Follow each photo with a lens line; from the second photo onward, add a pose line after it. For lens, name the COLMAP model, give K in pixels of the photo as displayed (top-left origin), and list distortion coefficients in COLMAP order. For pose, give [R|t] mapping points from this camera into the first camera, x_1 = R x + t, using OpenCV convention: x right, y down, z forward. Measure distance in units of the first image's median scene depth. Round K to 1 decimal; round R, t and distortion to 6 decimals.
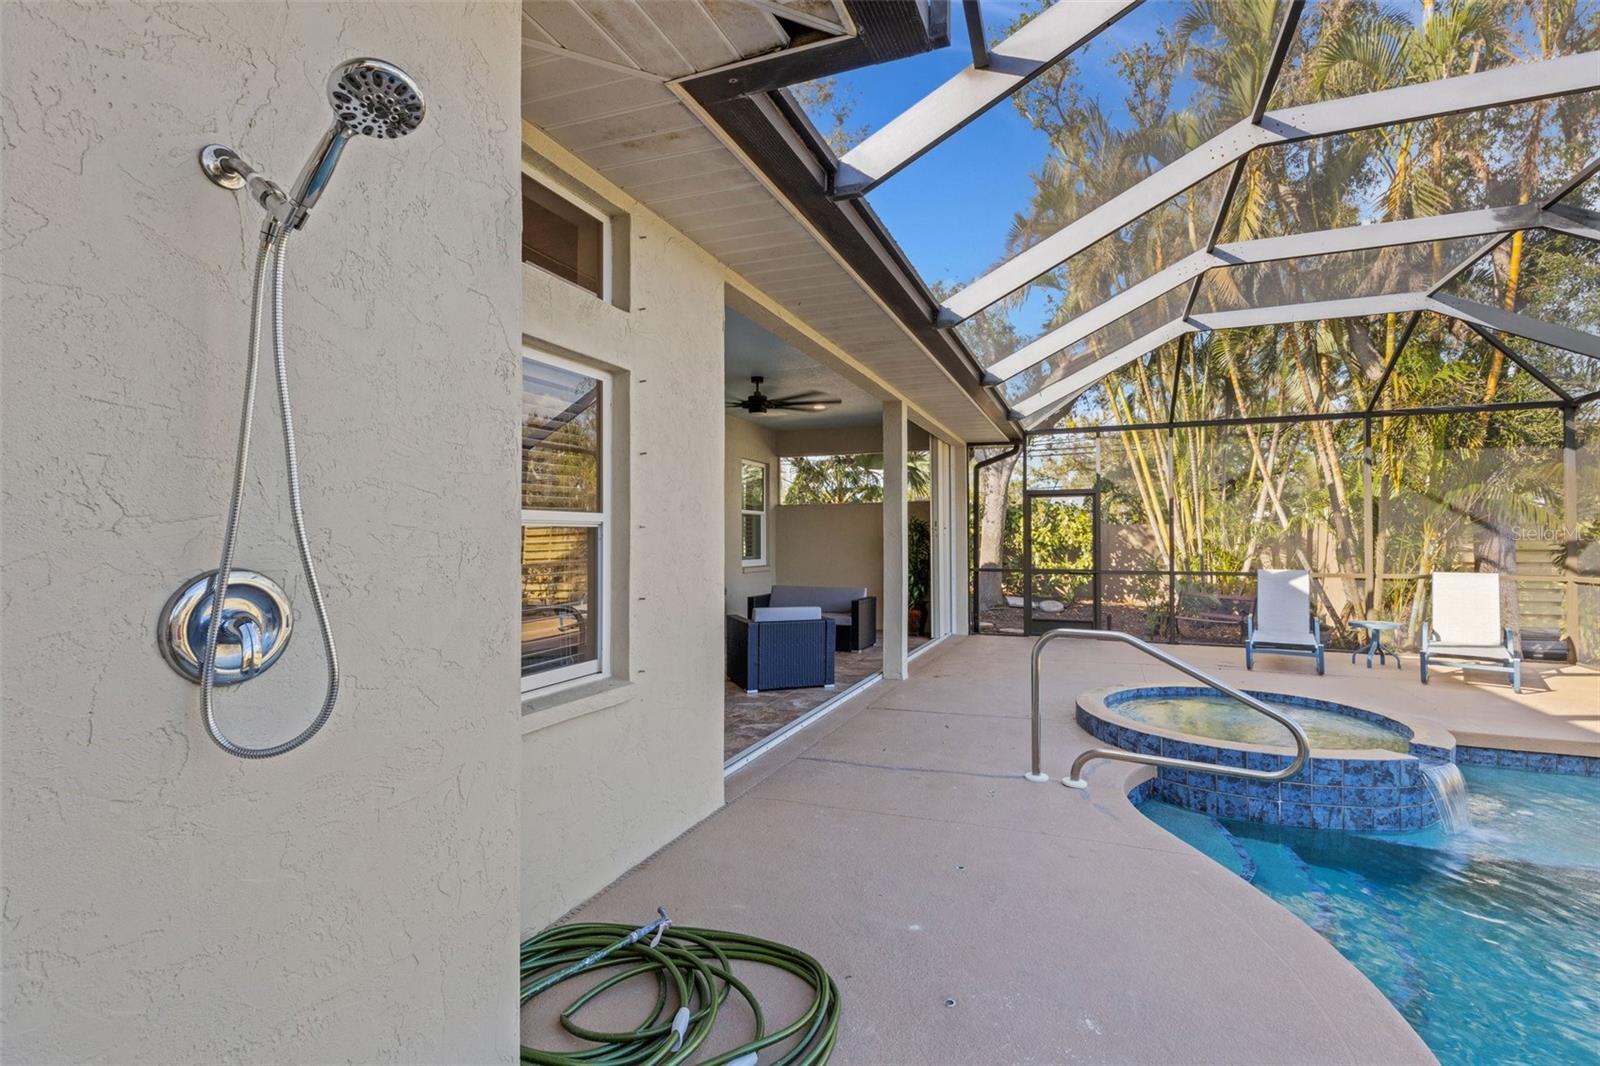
lens RADIAL K [[733.7, 0, 803.8], [0, 733.7, 531.1], [0, 0, 1]] dist [0.017917, -0.000333]
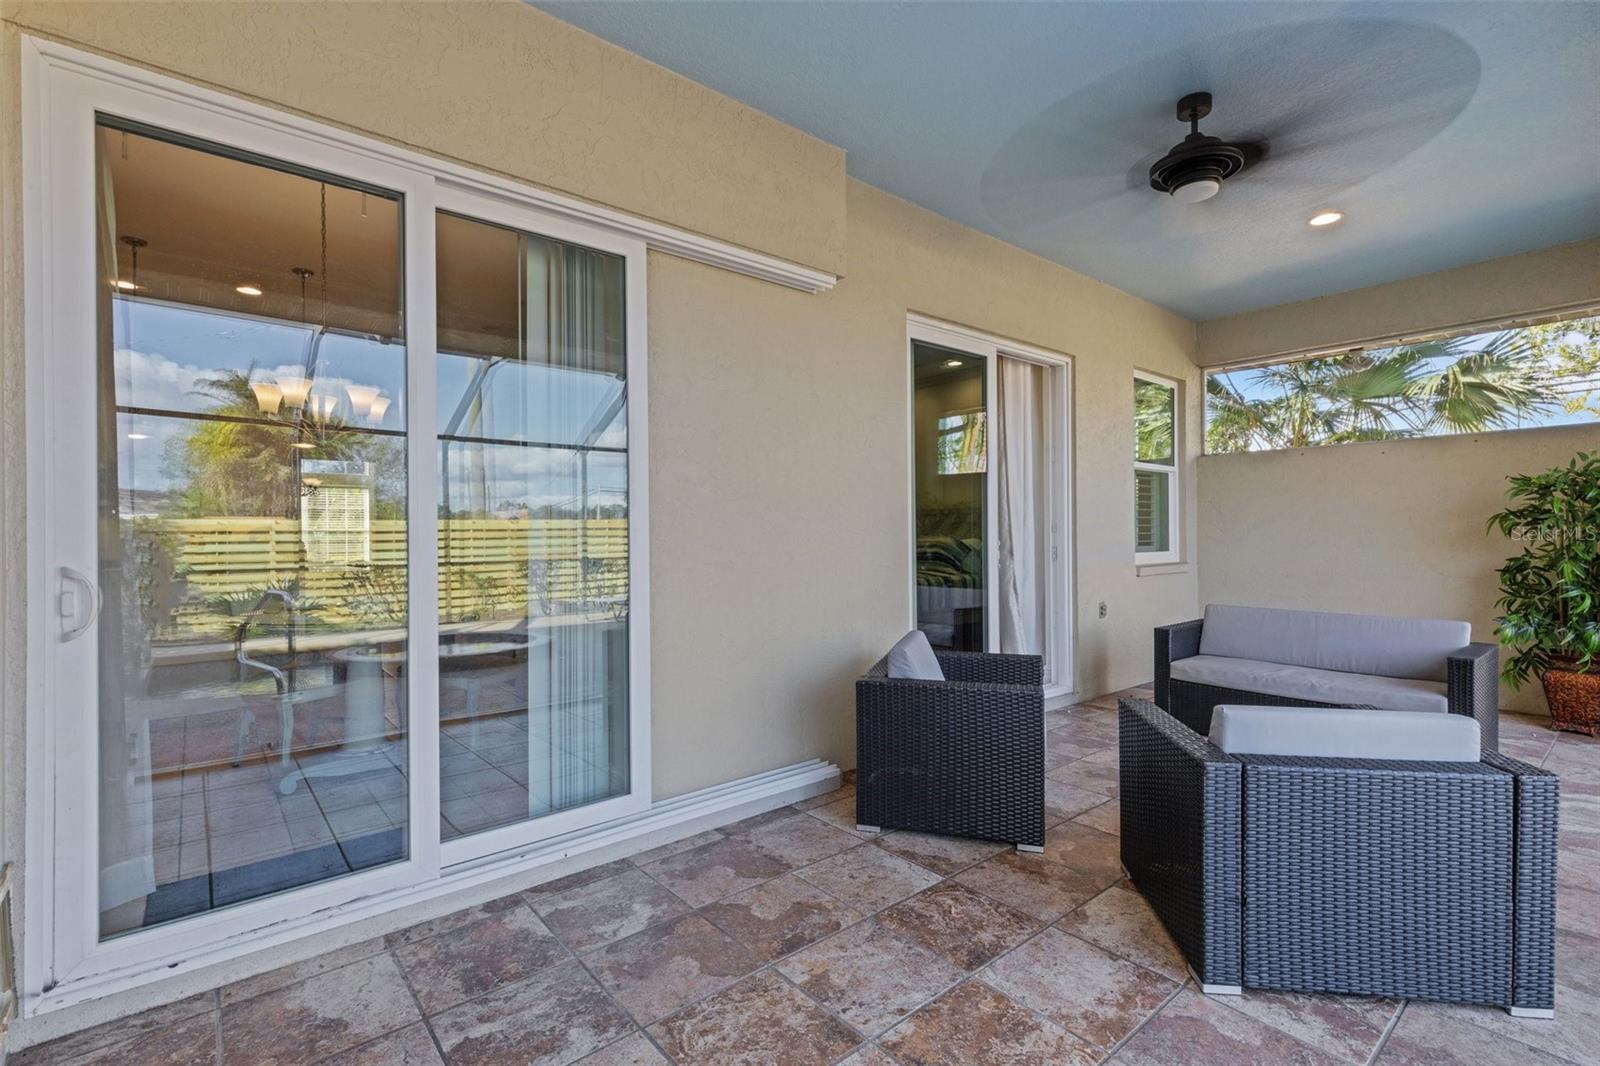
lens RADIAL K [[733.7, 0, 803.1], [0, 733.7, 529.3], [0, 0, 1]] dist [0.017917, -0.000333]
pose [[0.886733, -0.003883, -0.462266, -0.098796], [0.008070, 0.999942, 0.007080, 0.032564], [0.462212, -0.010008, 0.886713, 0.802191]]
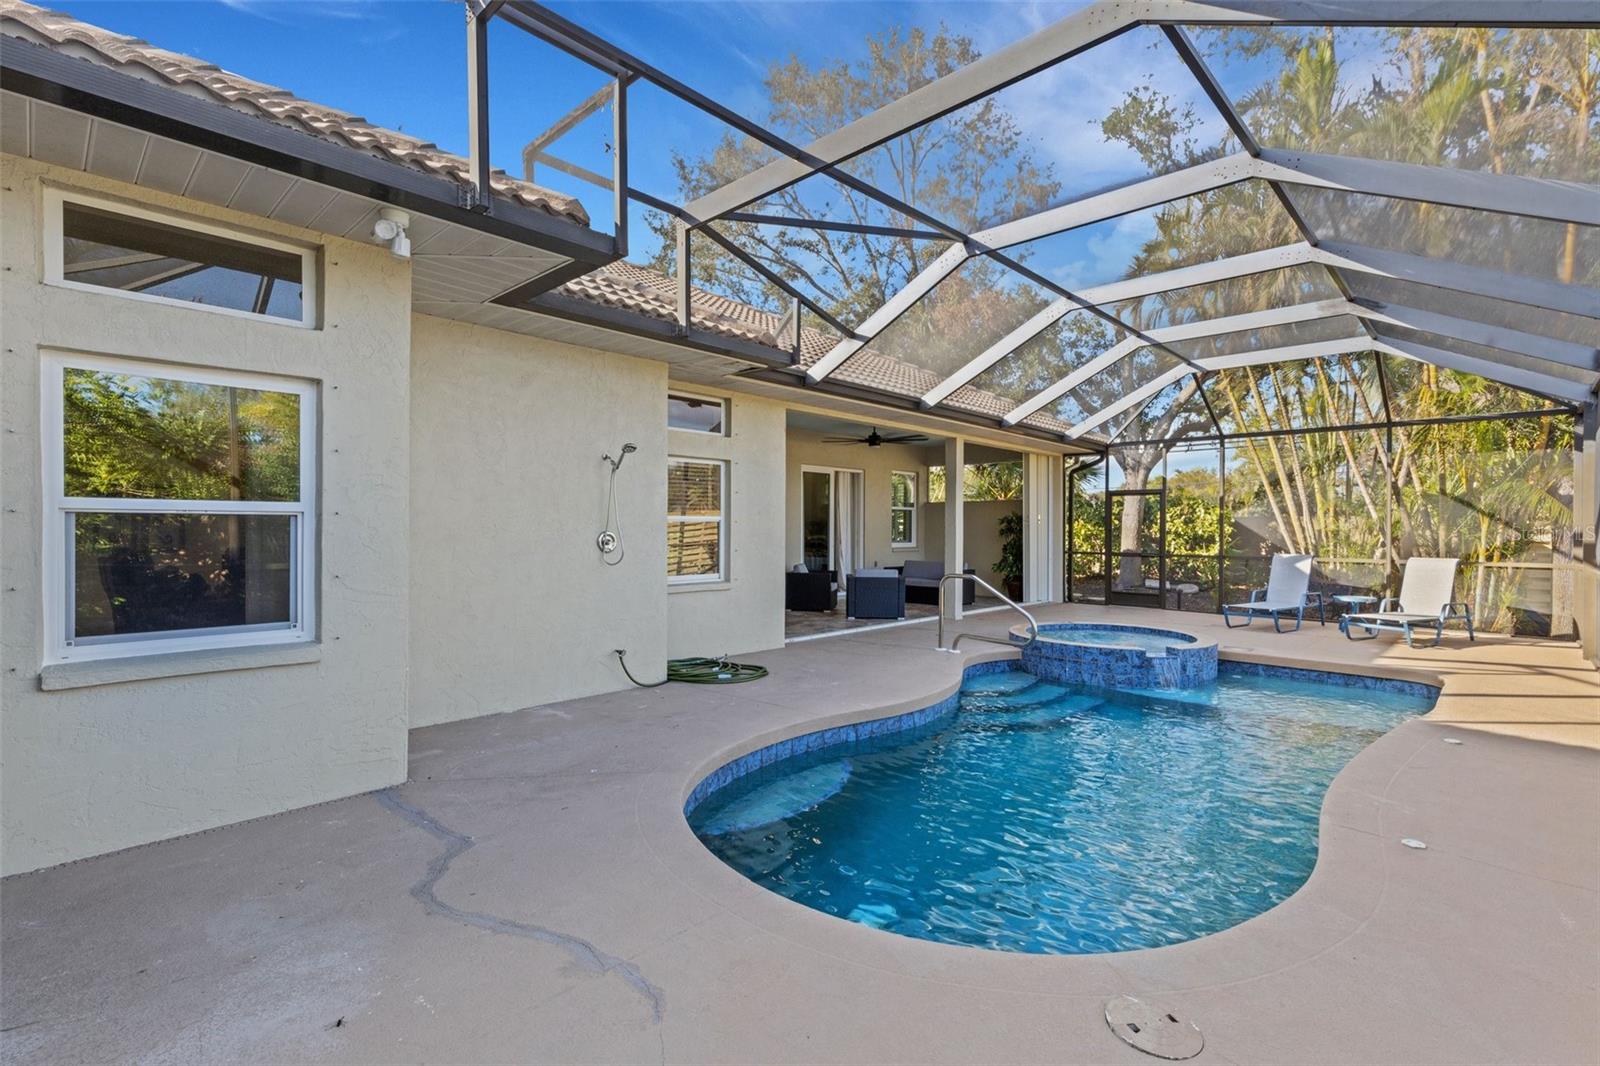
lens RADIAL K [[733.7, 0, 801.3], [0, 733.7, 529.9], [0, 0, 1]] dist [0.017917, -0.000333]
pose [[0.929296, 0.006299, -0.369281, 0.545868], [-0.001303, 0.999904, 0.013777, -0.007832], [0.369332, -0.012322, 0.929216, -0.748517]]
